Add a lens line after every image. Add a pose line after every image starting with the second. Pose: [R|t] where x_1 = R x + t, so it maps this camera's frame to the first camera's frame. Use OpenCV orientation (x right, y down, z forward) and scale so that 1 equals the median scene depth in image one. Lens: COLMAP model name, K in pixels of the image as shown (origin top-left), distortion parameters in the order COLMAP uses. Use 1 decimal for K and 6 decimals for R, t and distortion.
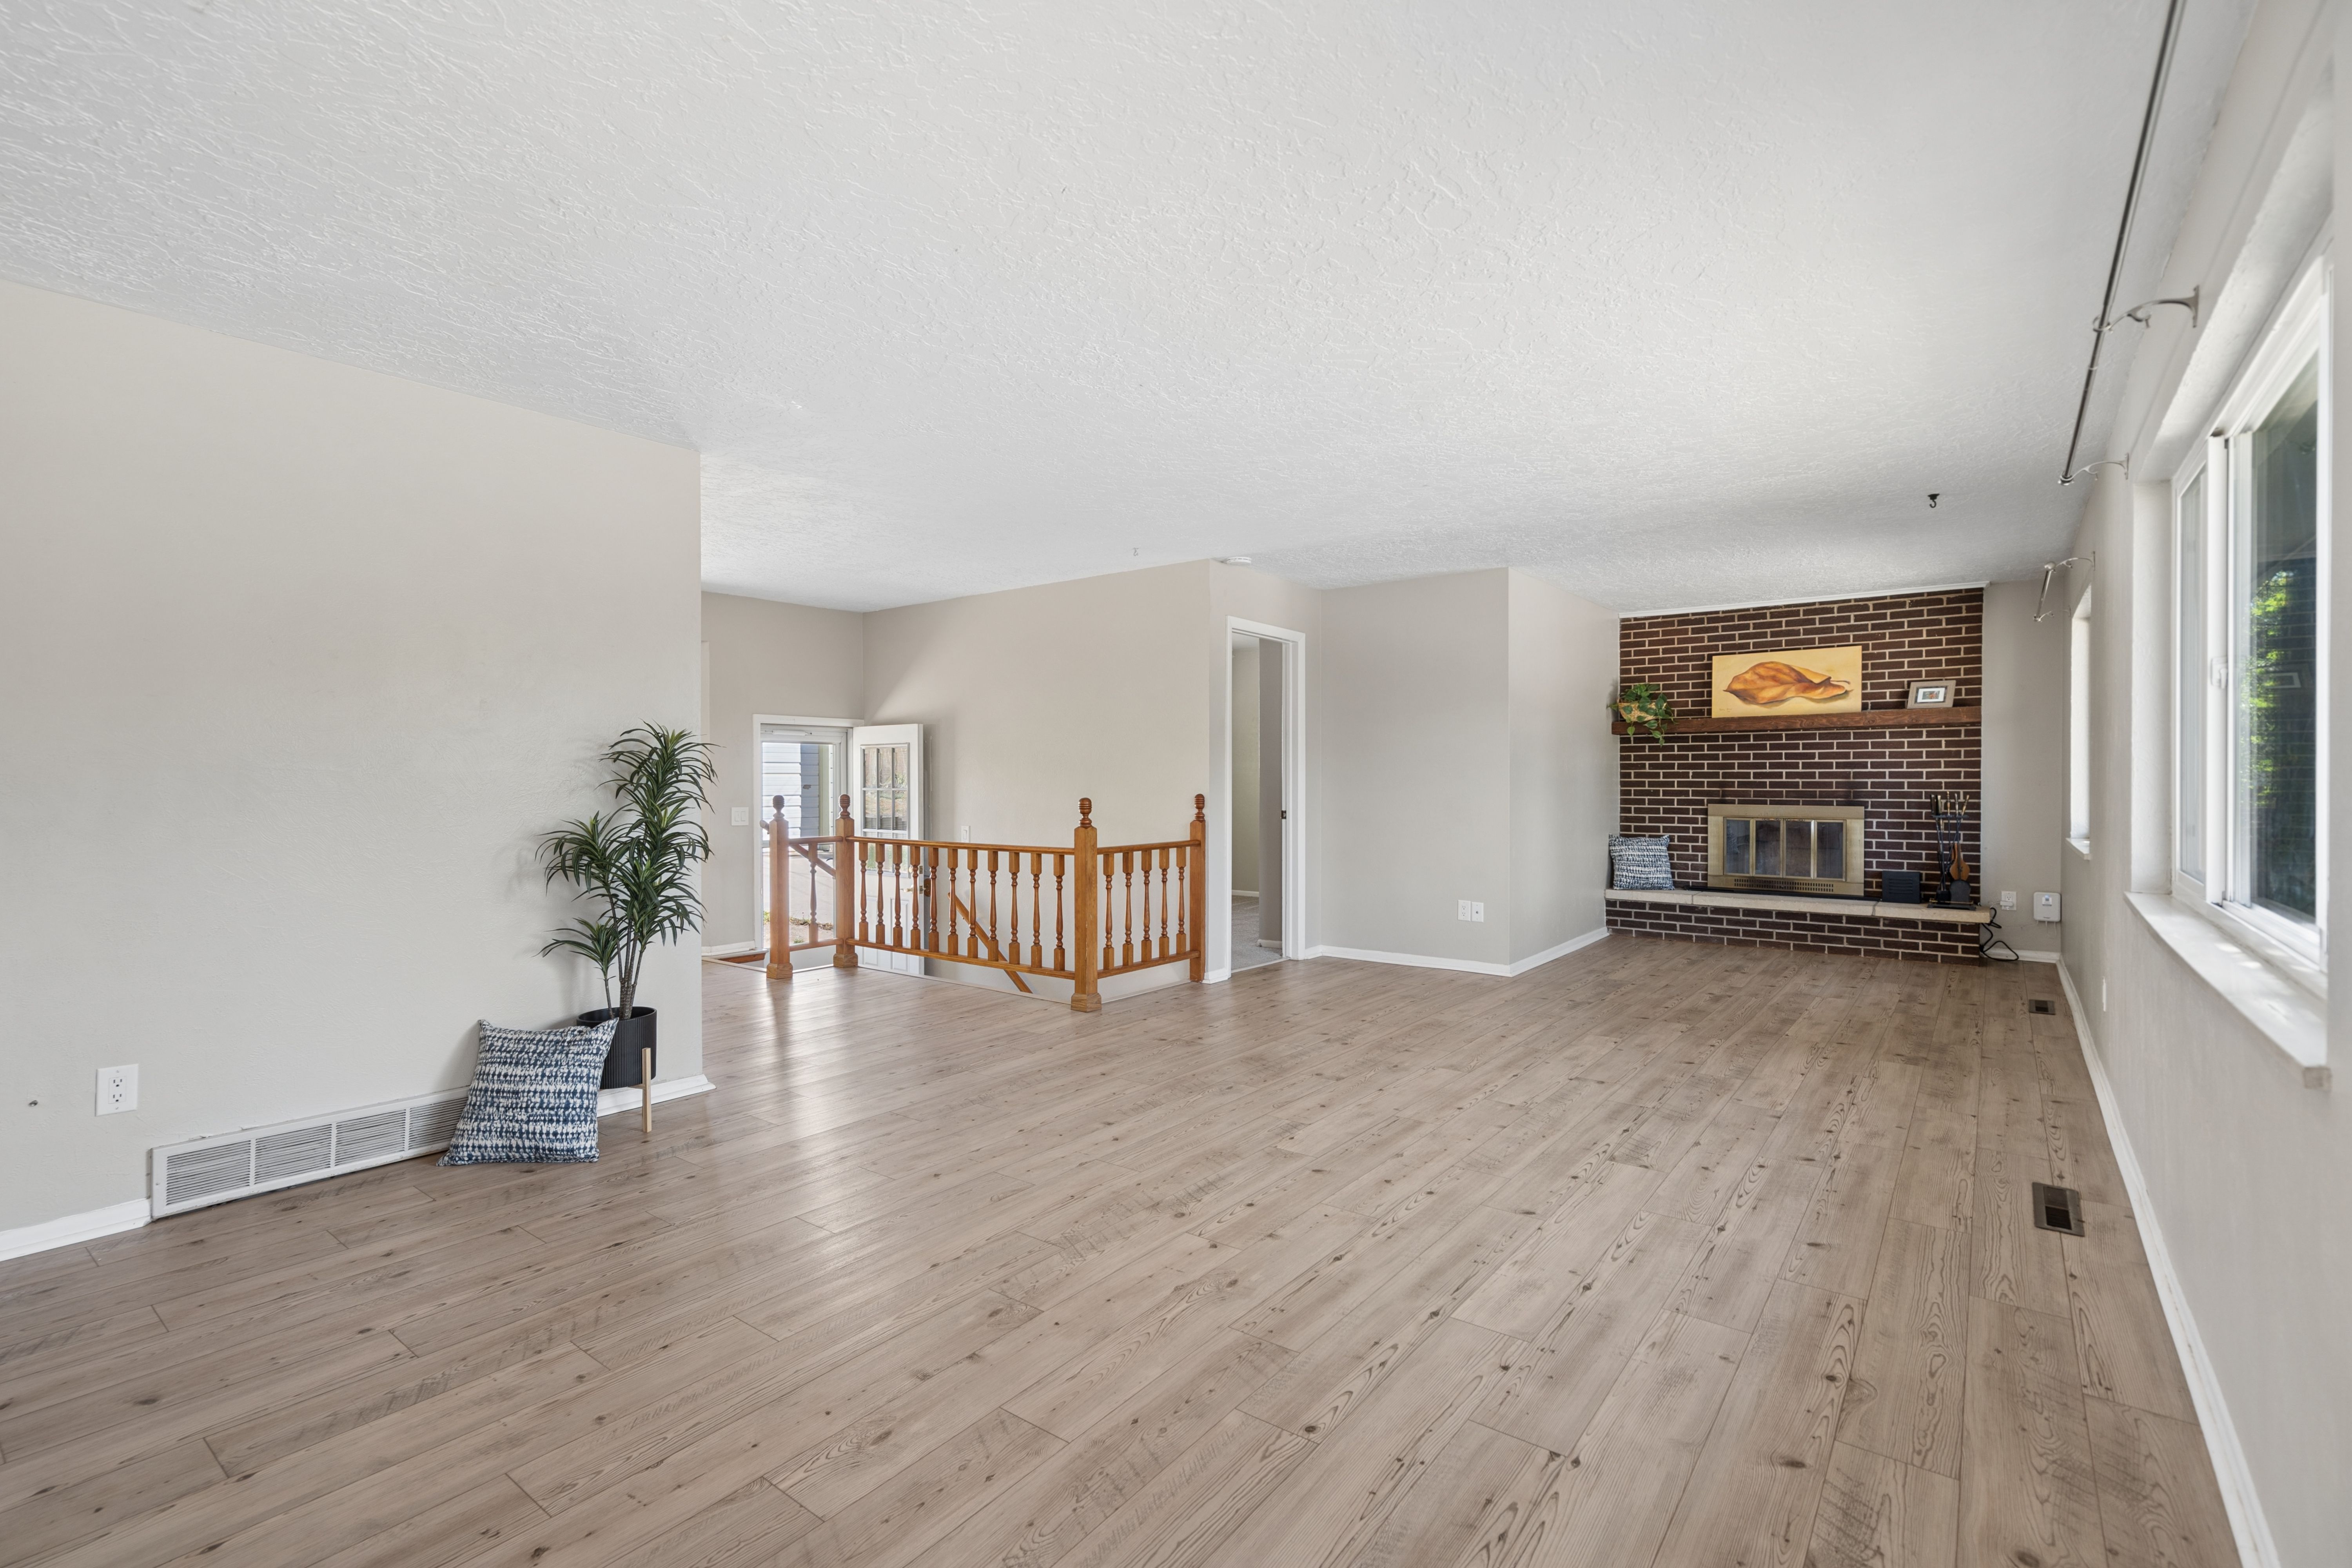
lens RADIAL K [[1072.5, 0, 1185.3], [0, 1072.5, 783.0], [0, 0, 1]] dist [-0.009251, 0.002450]
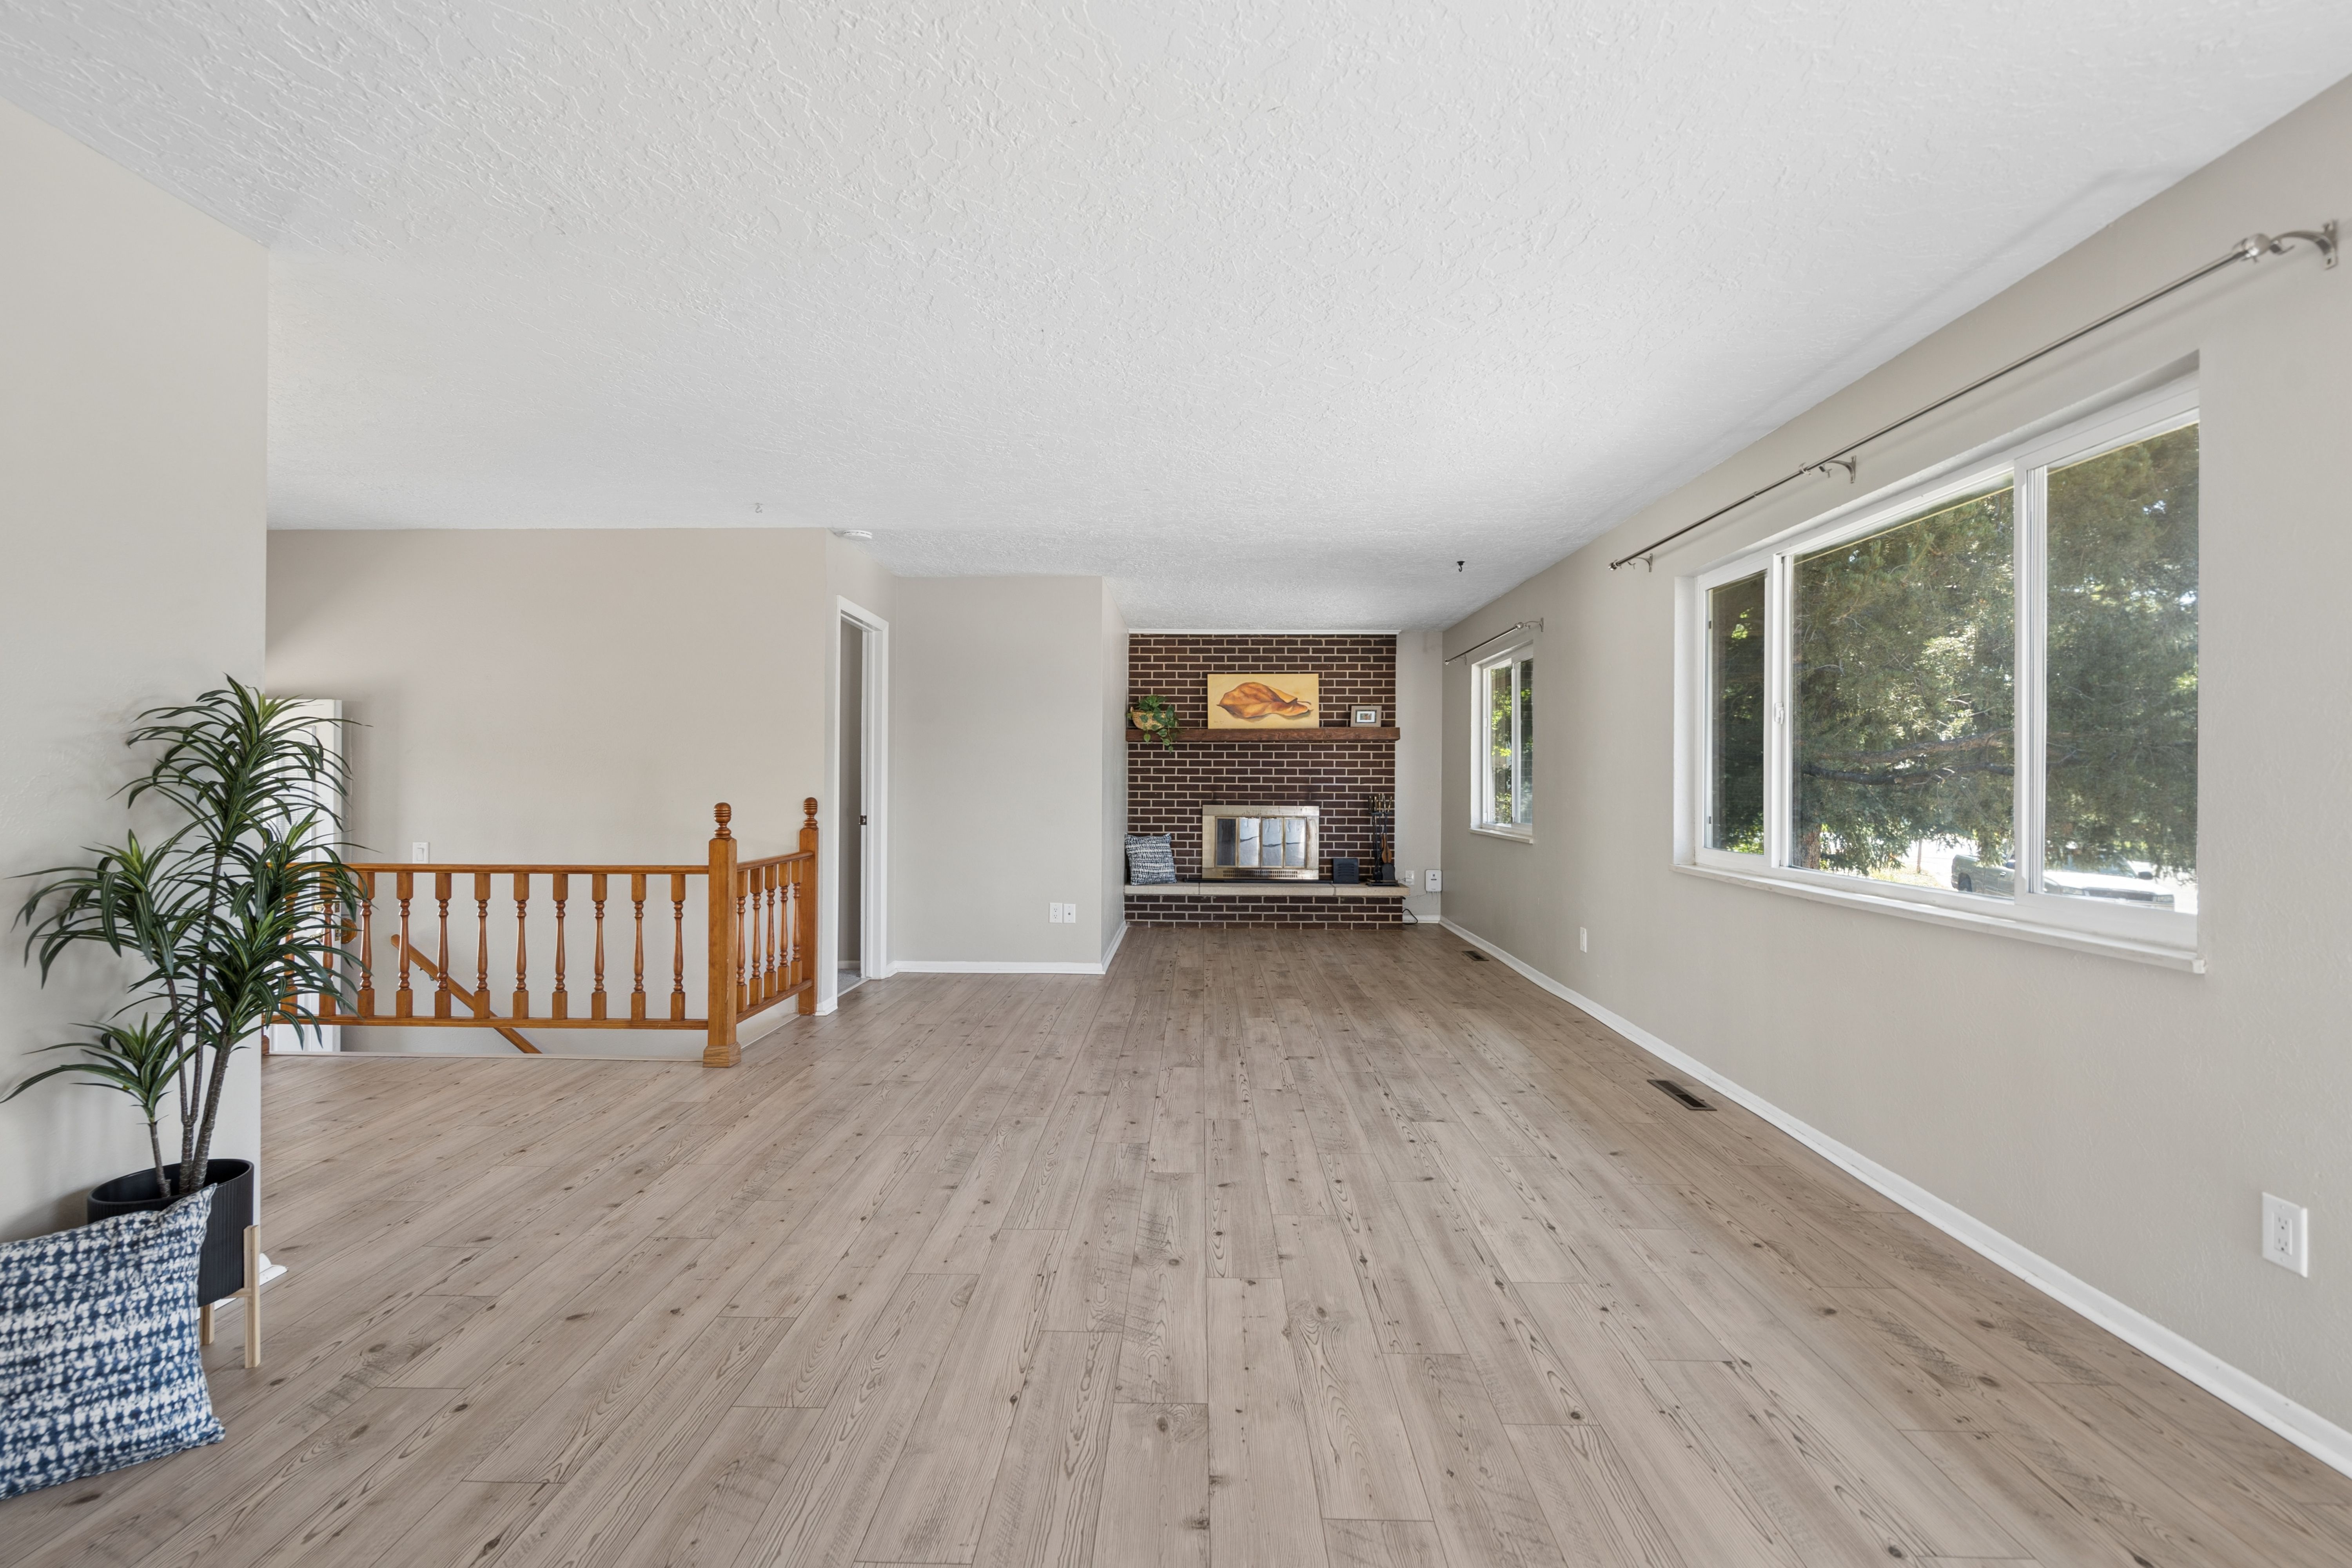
lens RADIAL K [[1072.5, 0, 1192.1], [0, 1072.5, 773.6], [0, 0, 1]] dist [-0.009251, 0.002450]
pose [[0.808793, 0.010061, 0.588007, -0.340922], [-0.003287, 0.999915, -0.012588, 0.001599], [-0.588084, 0.008248, 0.808758, 0.165886]]
